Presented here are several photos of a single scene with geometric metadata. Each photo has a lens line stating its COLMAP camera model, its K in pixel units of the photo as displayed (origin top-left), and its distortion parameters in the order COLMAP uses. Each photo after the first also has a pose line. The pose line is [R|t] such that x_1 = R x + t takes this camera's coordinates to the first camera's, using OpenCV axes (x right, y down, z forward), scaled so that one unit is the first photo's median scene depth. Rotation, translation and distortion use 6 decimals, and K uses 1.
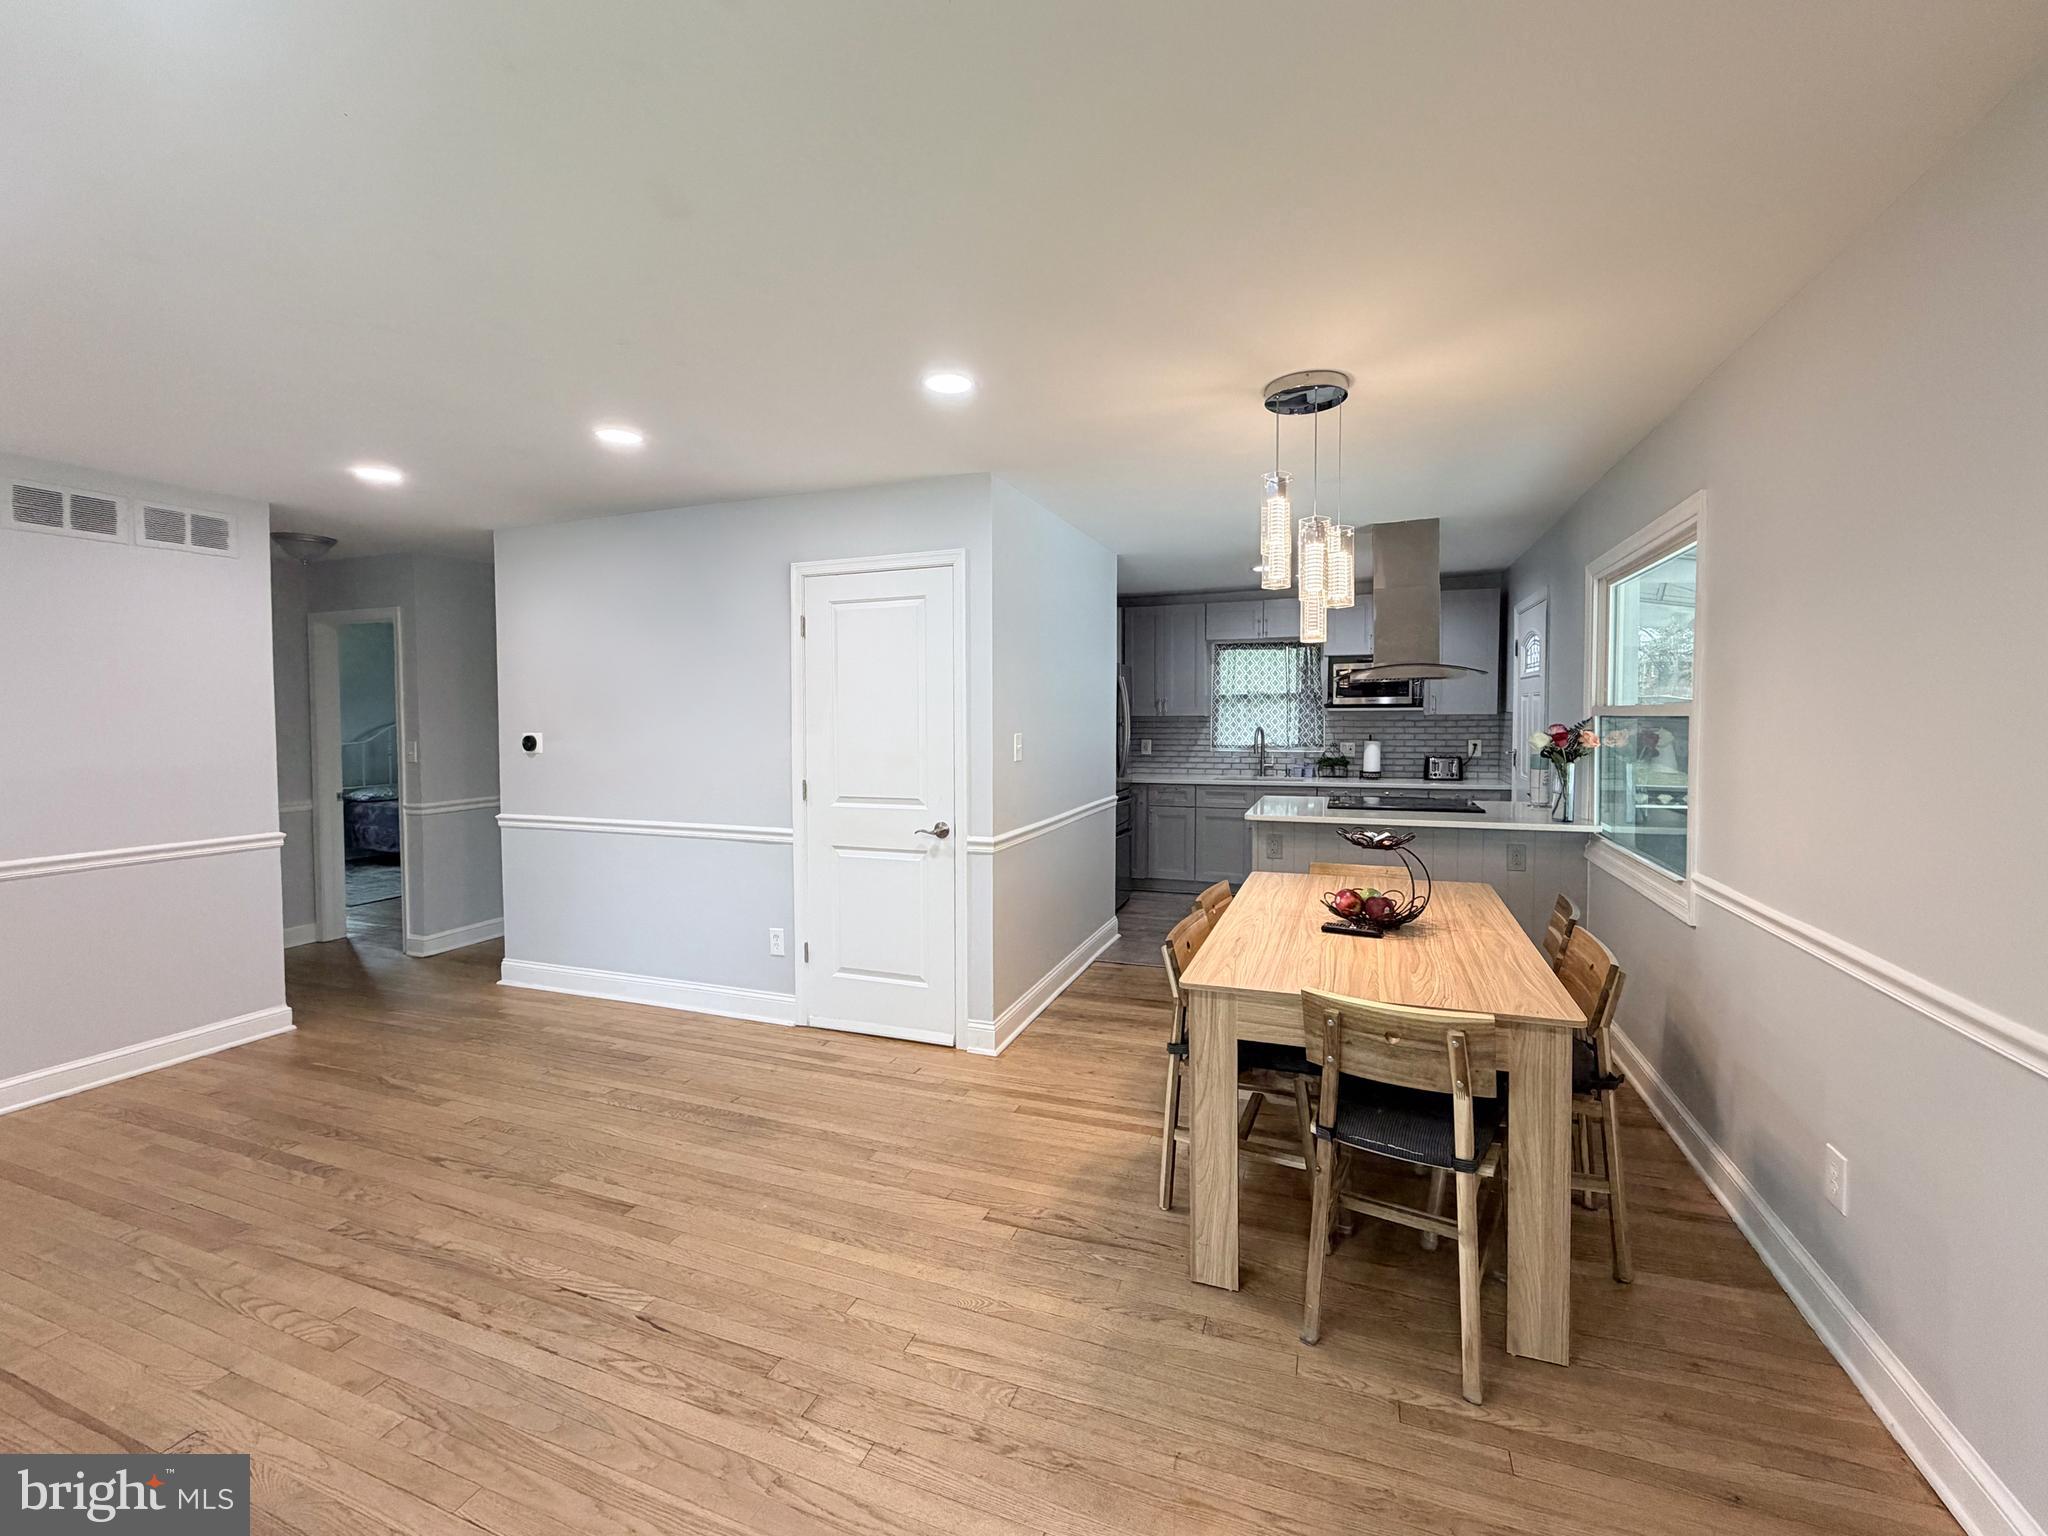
lens RADIAL K [[819.8, 0, 1023.1], [0, 819.8, 777.1], [0, 0, 1]] dist [0.000685, -0.000168]
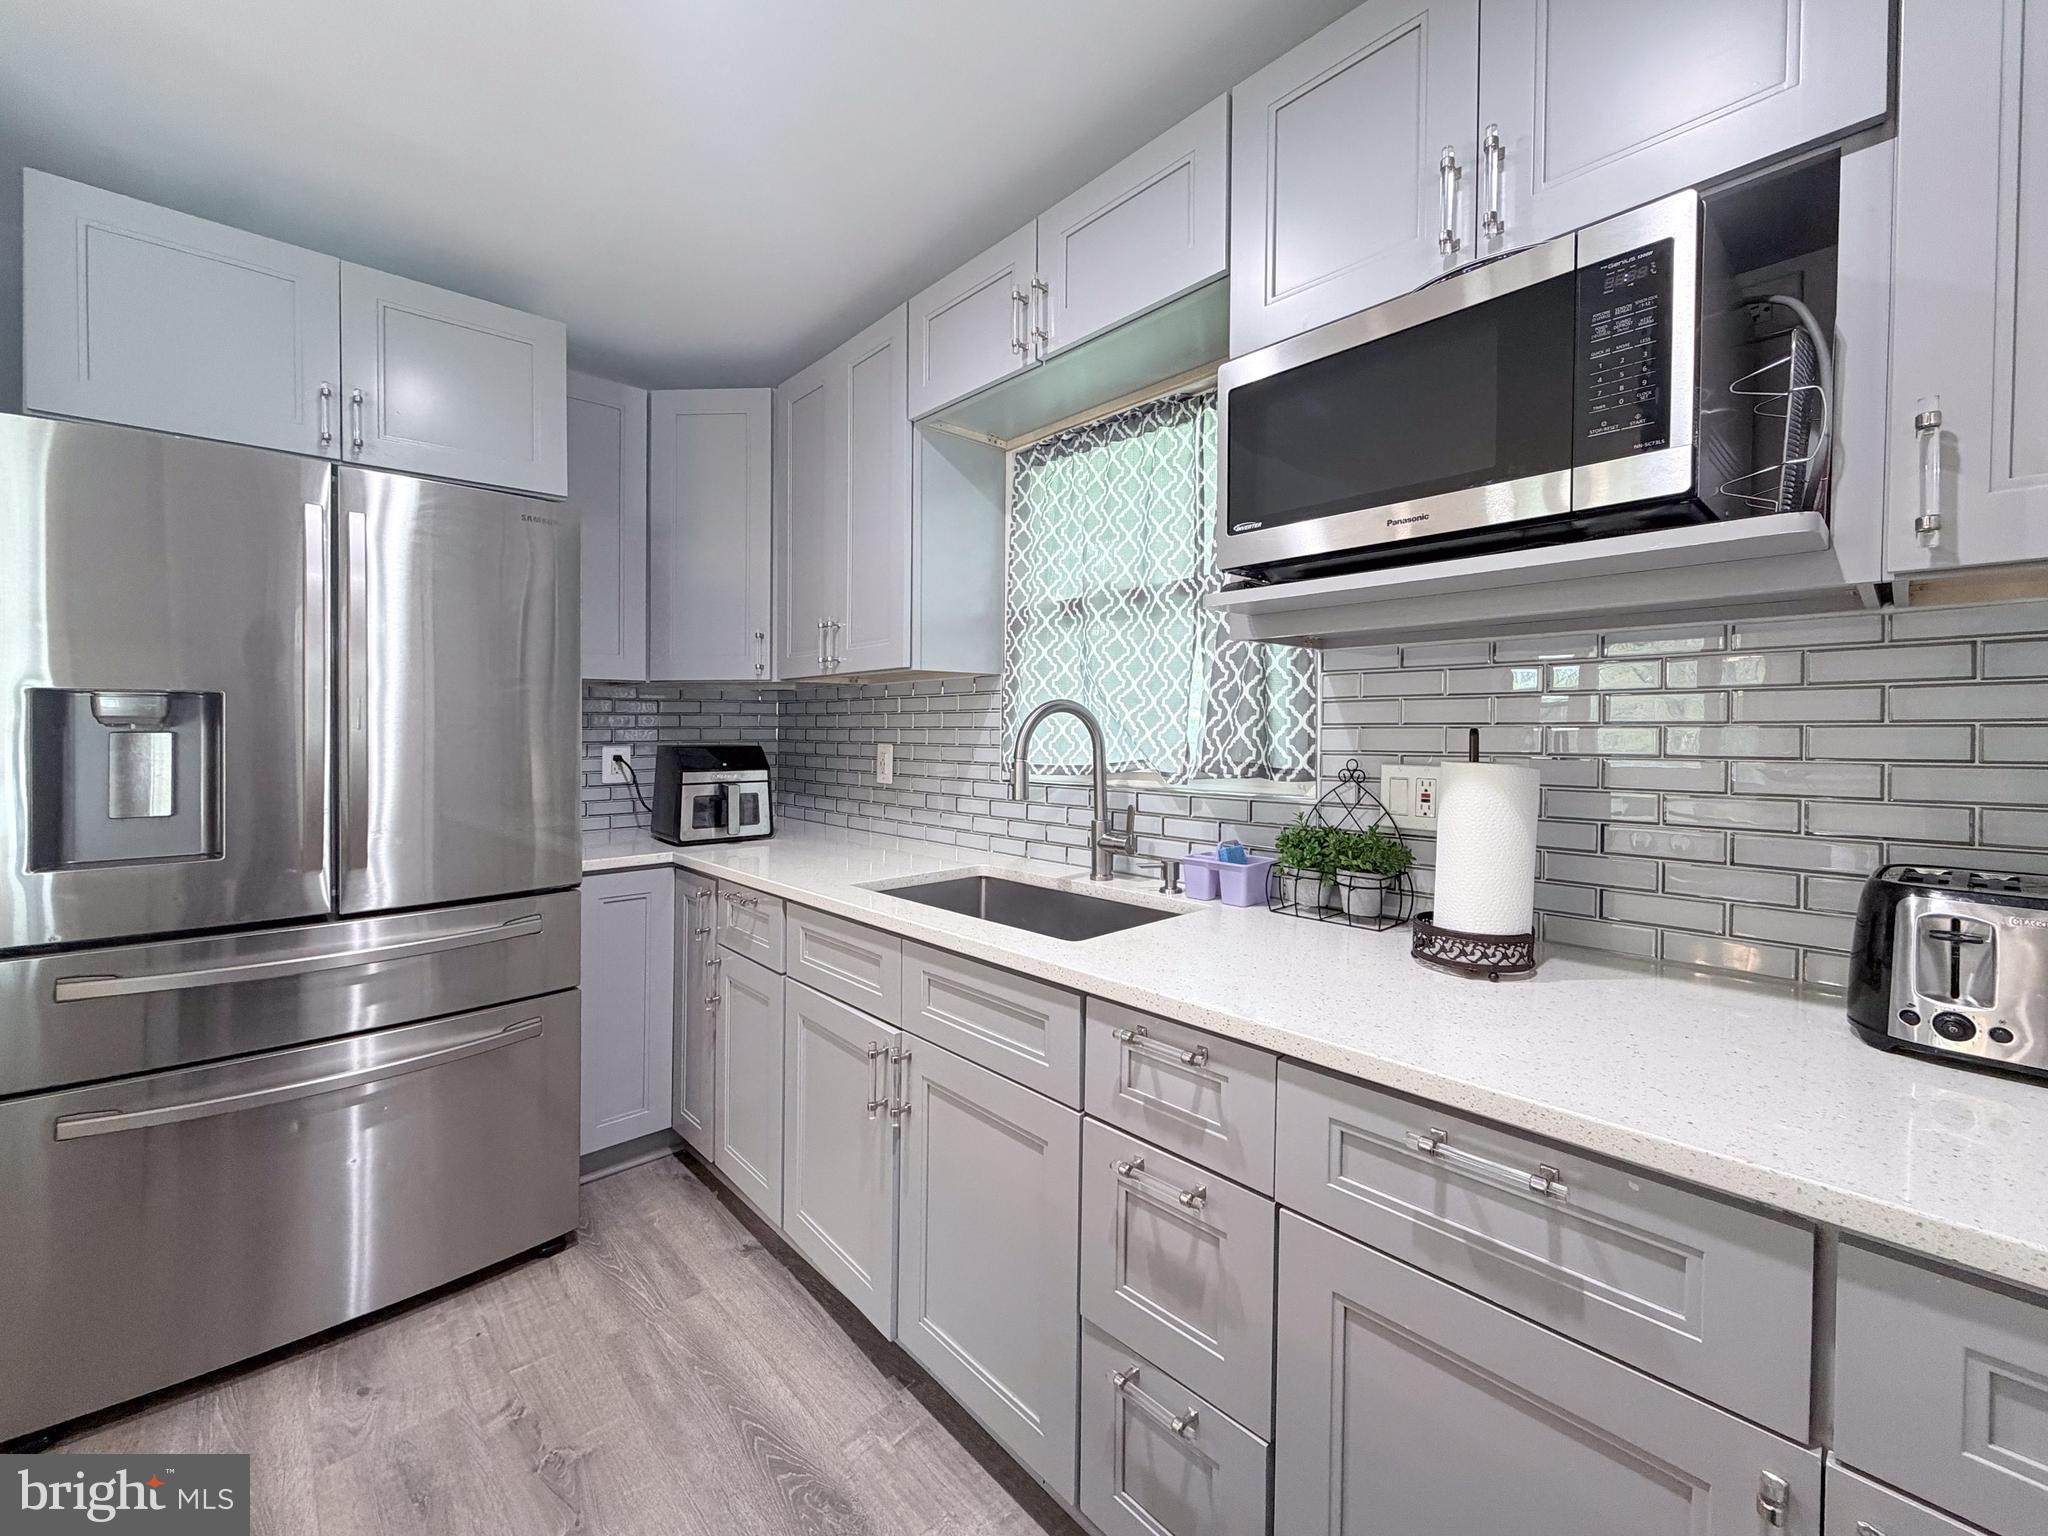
lens RADIAL K [[794.5, 0, 1001.1], [0, 794.5, 744.5], [0, 0, 1]] dist [0.000711, 0.000292]
pose [[0.903183, 0.014412, -0.429014, 0.384869], [-0.037067, 0.998322, -0.044497, -0.034060], [0.427652, 0.056091, 0.902201, 0.754001]]
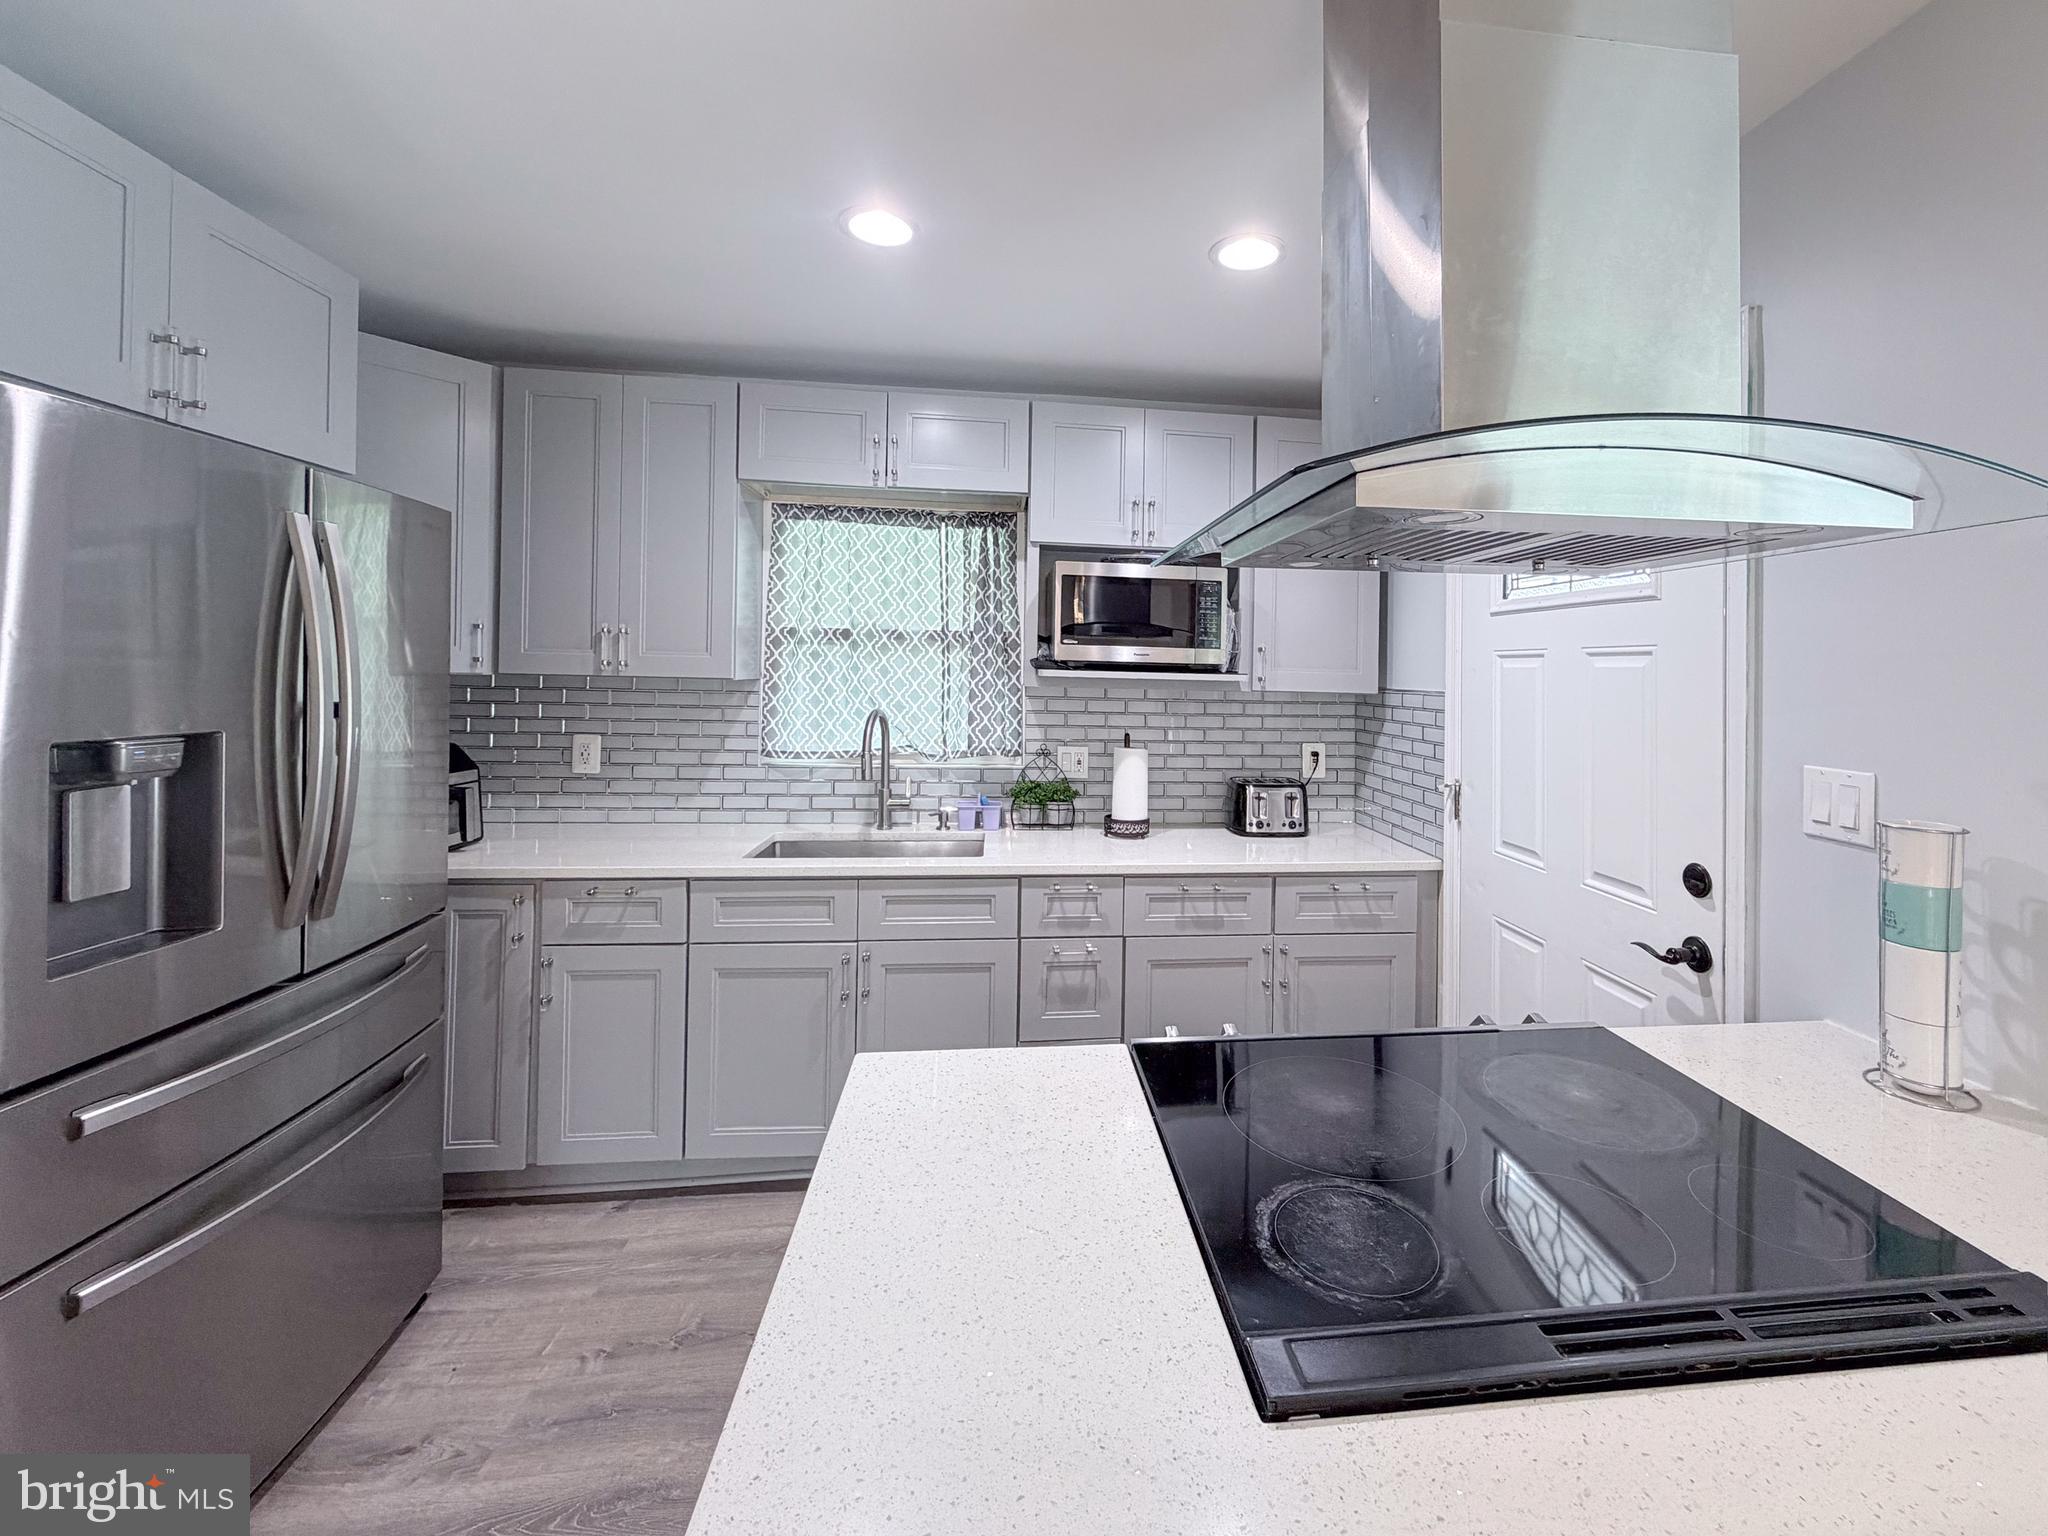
lens RADIAL K [[850.8, 0, 1077.1], [0, 850.8, 666.0], [0, 0, 1]] dist [0.000557, 0.000243]
pose [[0.879896, 0.033407, 0.473990, 0.176176], [0.005093, 0.996805, -0.079710, -0.048791], [-0.475138, 0.072551, 0.876915, 0.586207]]
